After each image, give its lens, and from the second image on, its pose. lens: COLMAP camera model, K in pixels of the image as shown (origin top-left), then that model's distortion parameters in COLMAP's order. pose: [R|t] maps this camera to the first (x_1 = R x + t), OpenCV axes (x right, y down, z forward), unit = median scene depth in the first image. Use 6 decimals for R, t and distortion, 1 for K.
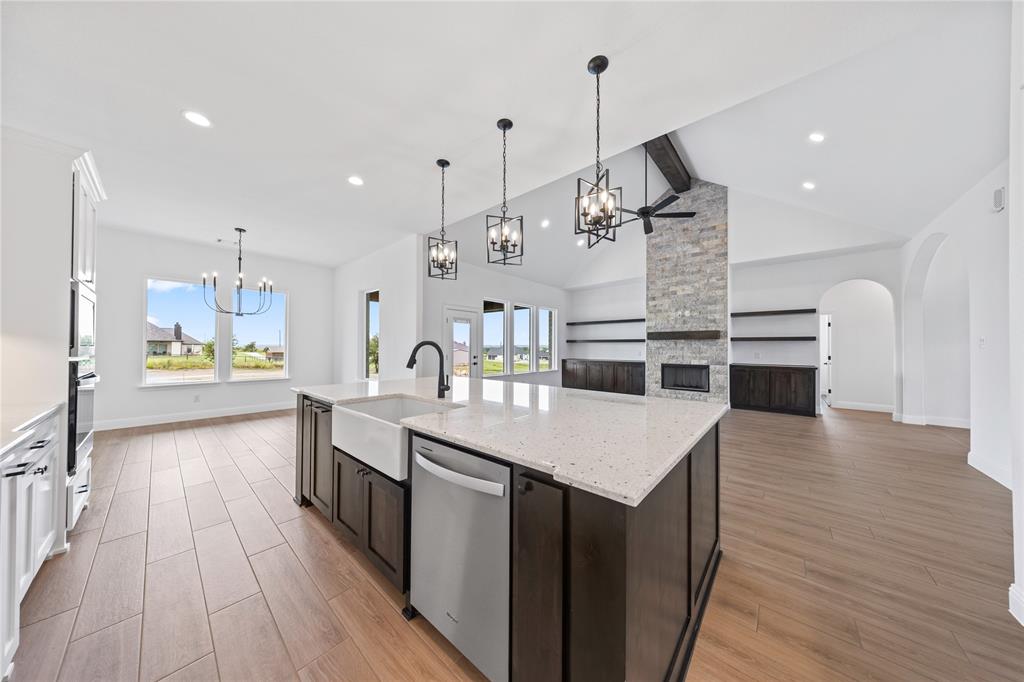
lens RADIAL K [[310.7, 0, 513.3], [0, 310.7, 346.2], [0, 0, 1]] dist [0.001085, -0.000196]
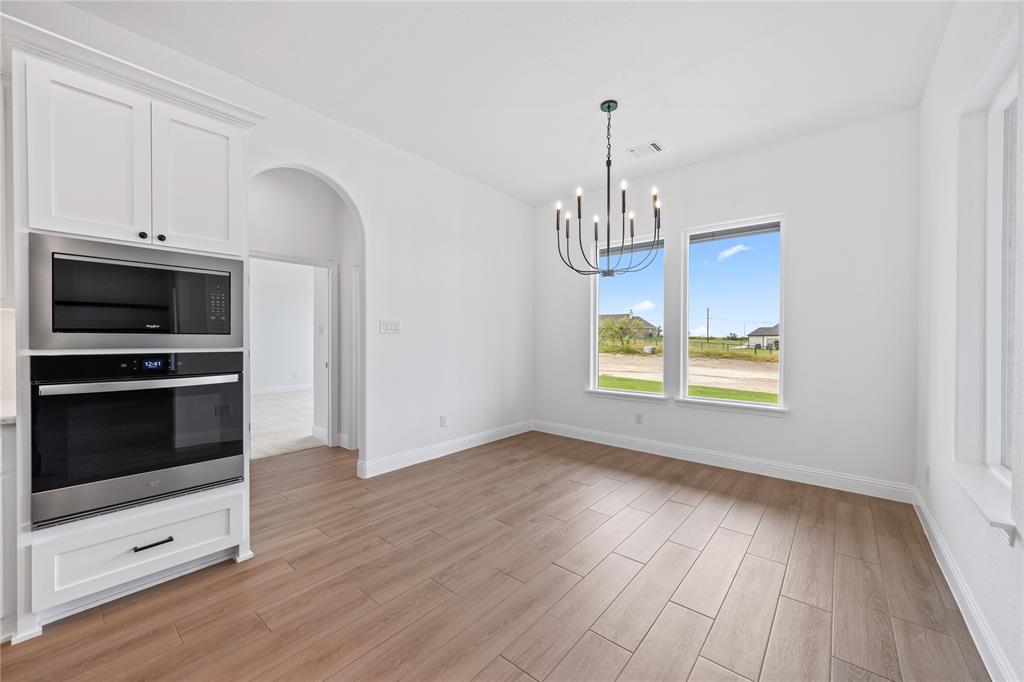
lens RADIAL K [[394.0, 0, 505.9], [0, 394.0, 341.7], [0, 0, 1]] dist [0.000080, -0.000323]
pose [[0.014519, 0.004661, -0.999884, -0.172305], [-0.000027, 0.999989, 0.004661, 0.004901], [0.999895, -0.000041, 0.014519, 0.591620]]
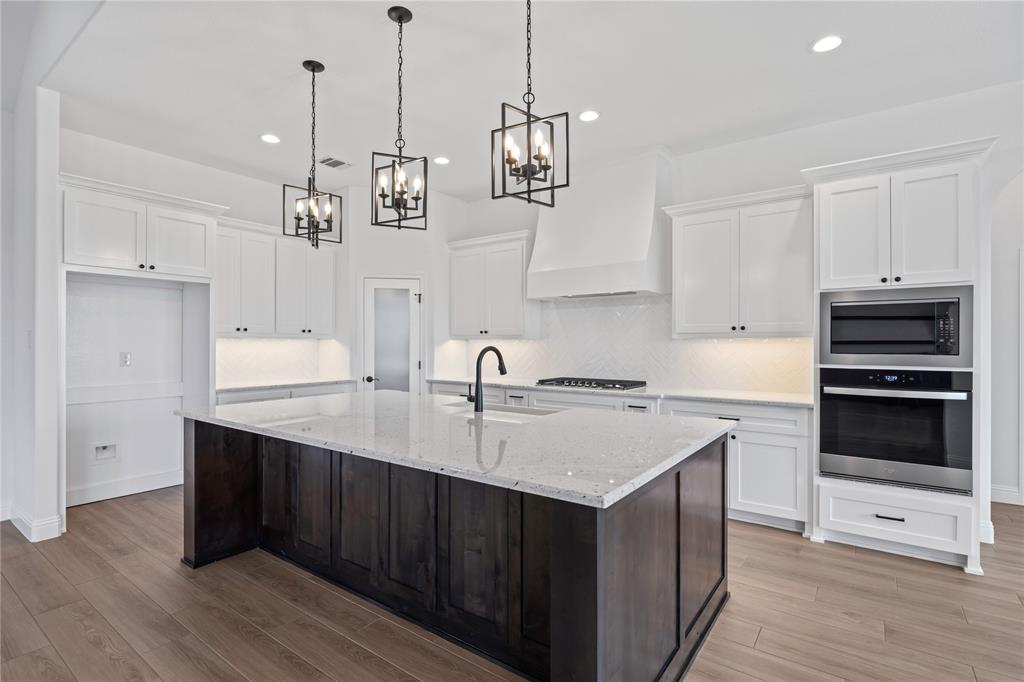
lens RADIAL K [[494.5, 0, 508.4], [0, 494.5, 341.5], [0, 0, 1]] dist [-0.009250, 0.000163]
pose [[-0.996474, -0.007860, -0.083533, -0.066003], [-0.007222, 0.999942, -0.007930, -0.005497], [0.083590, -0.007299, -0.996473, 0.768928]]
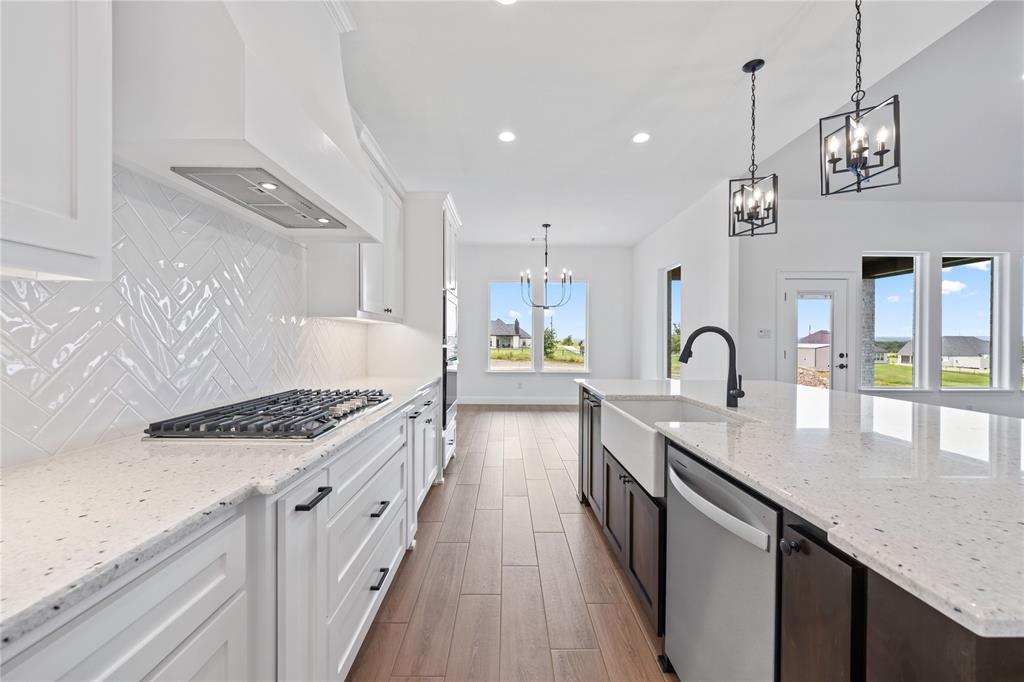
lens RADIAL K [[410.5, 0, 507.2], [0, 410.5, 343.7], [0, 0, 1]] dist [-0.002249, -0.000258]
pose [[0.660866, 0.004274, -0.750492, 0.041469], [0.003372, 0.999957, 0.008664, 0.004453], [0.750496, -0.008256, 0.660823, 0.000471]]
